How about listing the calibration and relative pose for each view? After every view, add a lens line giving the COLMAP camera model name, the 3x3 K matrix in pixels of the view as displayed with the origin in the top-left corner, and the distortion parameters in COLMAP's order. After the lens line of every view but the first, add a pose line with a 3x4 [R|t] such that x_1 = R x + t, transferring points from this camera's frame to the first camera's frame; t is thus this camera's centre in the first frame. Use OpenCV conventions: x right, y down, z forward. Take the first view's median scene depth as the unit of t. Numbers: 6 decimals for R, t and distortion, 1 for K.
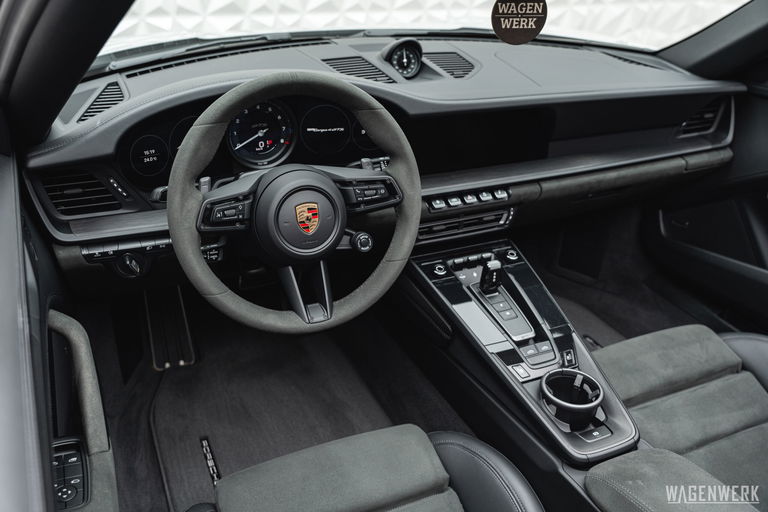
lens RADIAL K [[680.9, 0, 384.0], [0, 680.9, 256.0], [0, 0, 1]] dist [-0.000950, 0.002589]
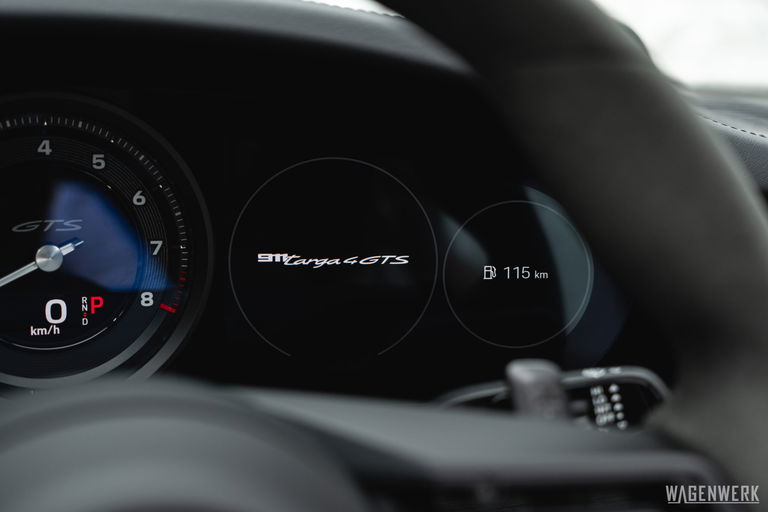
lens RADIAL K [[1091.1, 0, 384.0], [0, 1091.1, 256.0], [0, 0, 1]] dist [-0.001940, 0.015872]
pose [[0.998614, 0.009894, -0.051684, -0.053828], [-0.024940, 0.953841, -0.299274, -0.080290], [0.046337, 0.300148, 0.952766, 0.707038]]
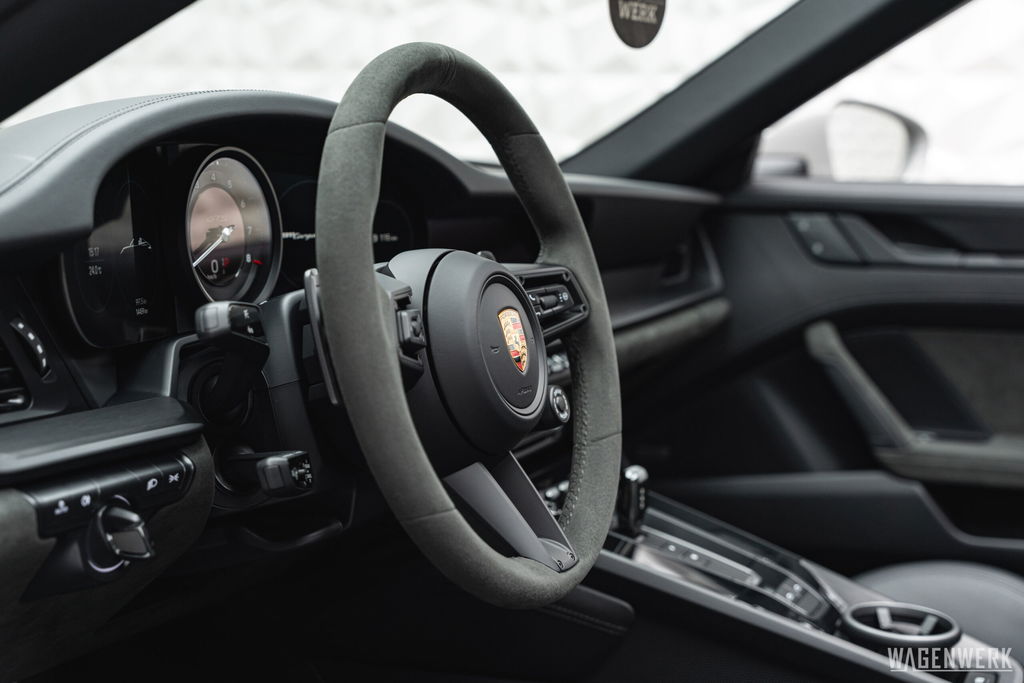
lens RADIAL K [[1482.0, 0, 510.2], [0, 1482.0, 356.9], [0, 0, 1]] dist [0.005394, 0.018478]
pose [[0.748614, -0.099027, 0.655568, -0.717858], [0.302065, 0.931142, -0.204284, 0.147844], [-0.590198, 0.350954, 0.726979, 0.257332]]
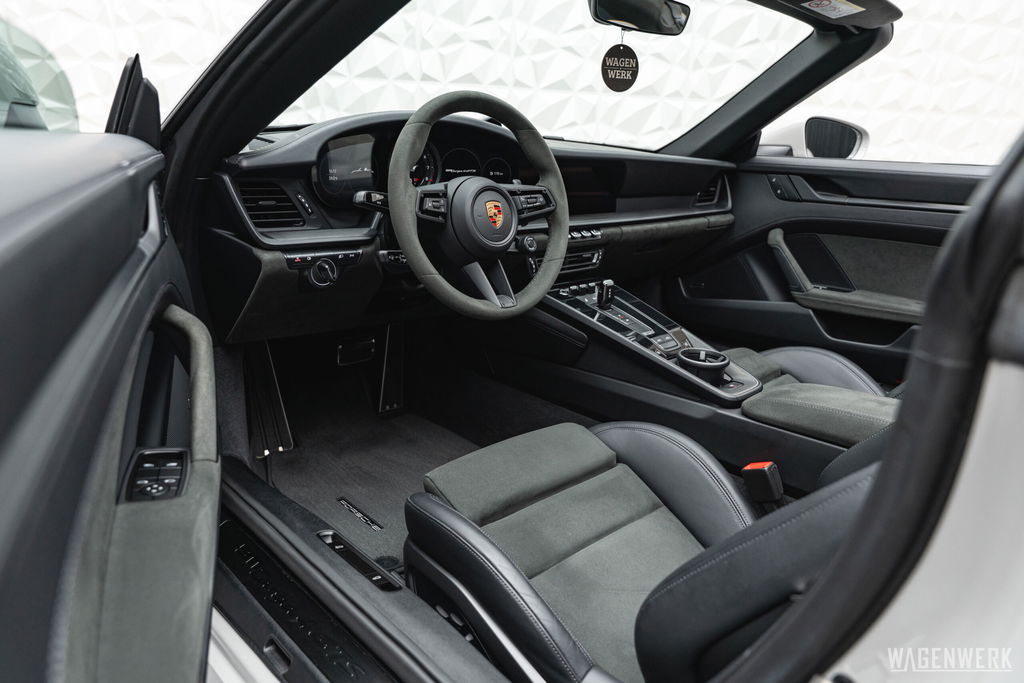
lens RADIAL K [[690.6, 0, 512.0], [0, 690.6, 341.5], [0, 0, 1]] dist [-0.011843, -0.000347]
pose [[0.946578, -0.084006, 0.311340, -0.432003], [0.137146, 0.978679, -0.152901, 0.313116], [-0.291857, 0.187431, 0.937917, -0.057177]]
